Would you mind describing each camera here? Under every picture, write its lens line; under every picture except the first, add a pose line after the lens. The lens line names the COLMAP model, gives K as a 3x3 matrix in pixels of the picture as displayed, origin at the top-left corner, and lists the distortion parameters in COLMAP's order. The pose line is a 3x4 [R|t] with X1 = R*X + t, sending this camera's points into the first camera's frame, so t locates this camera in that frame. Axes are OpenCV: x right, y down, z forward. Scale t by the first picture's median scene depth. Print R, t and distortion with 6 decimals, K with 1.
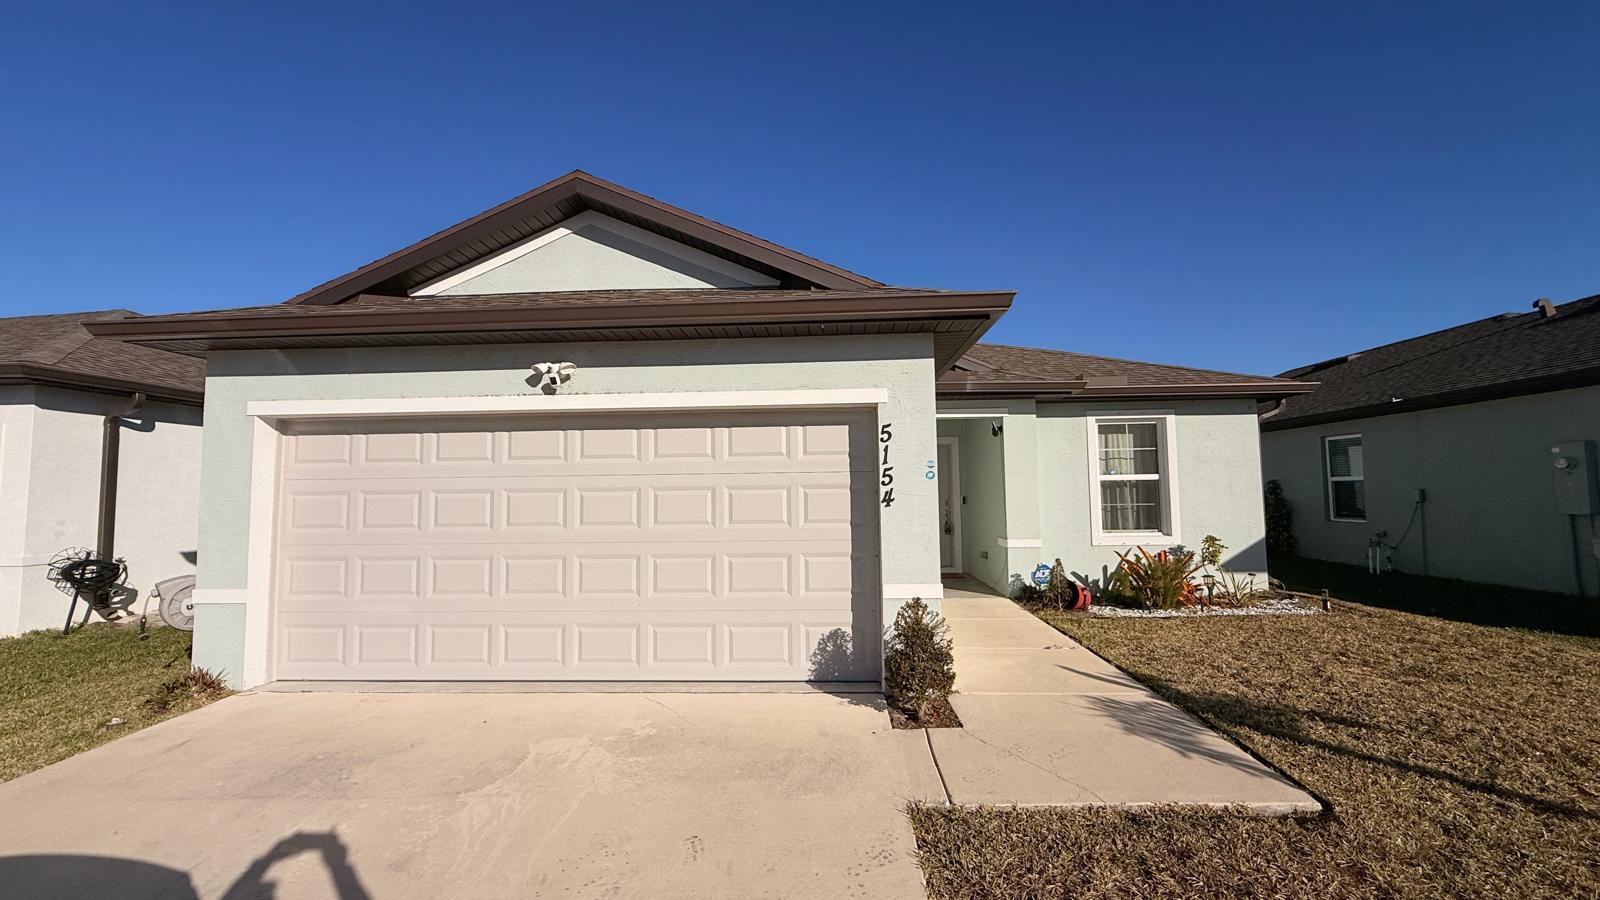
lens RADIAL K [[637.0, 0, 809.4], [0, 637.0, 457.0], [0, 0, 1]] dist [0.002144, -0.000434]
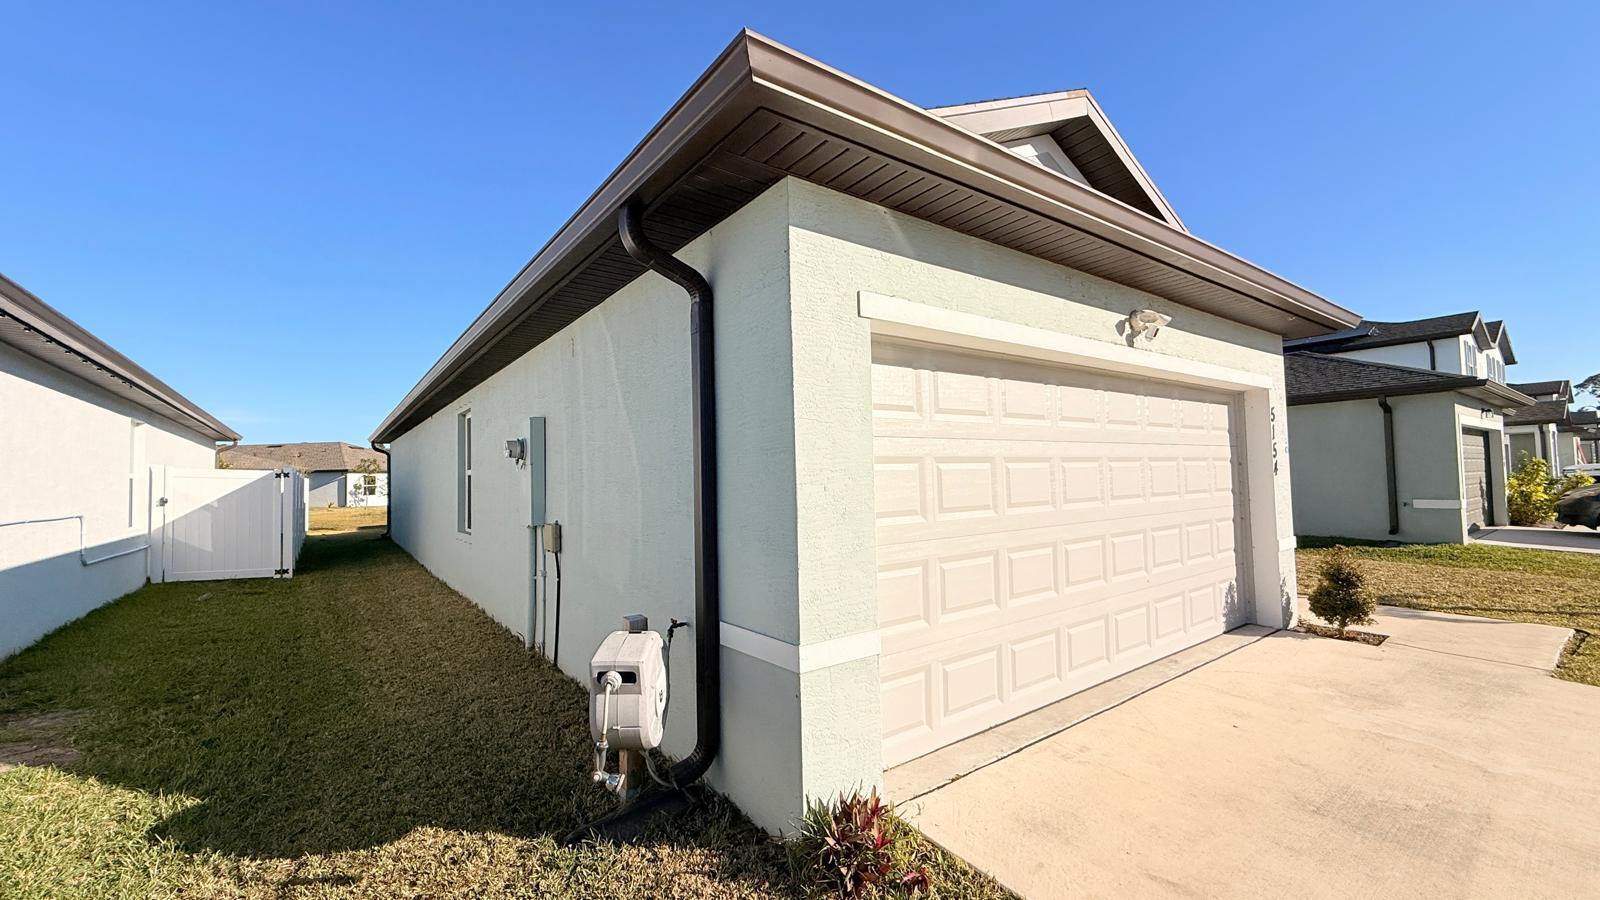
lens RADIAL K [[637.0, 0, 805.6], [0, 637.0, 446.3], [0, 0, 1]] dist [0.002144, -0.000434]
pose [[0.769460, 0.026091, 0.638162, -1.283369], [-0.032000, 0.999485, -0.002280, 0.051395], [-0.637893, -0.018667, 0.769898, 0.610009]]
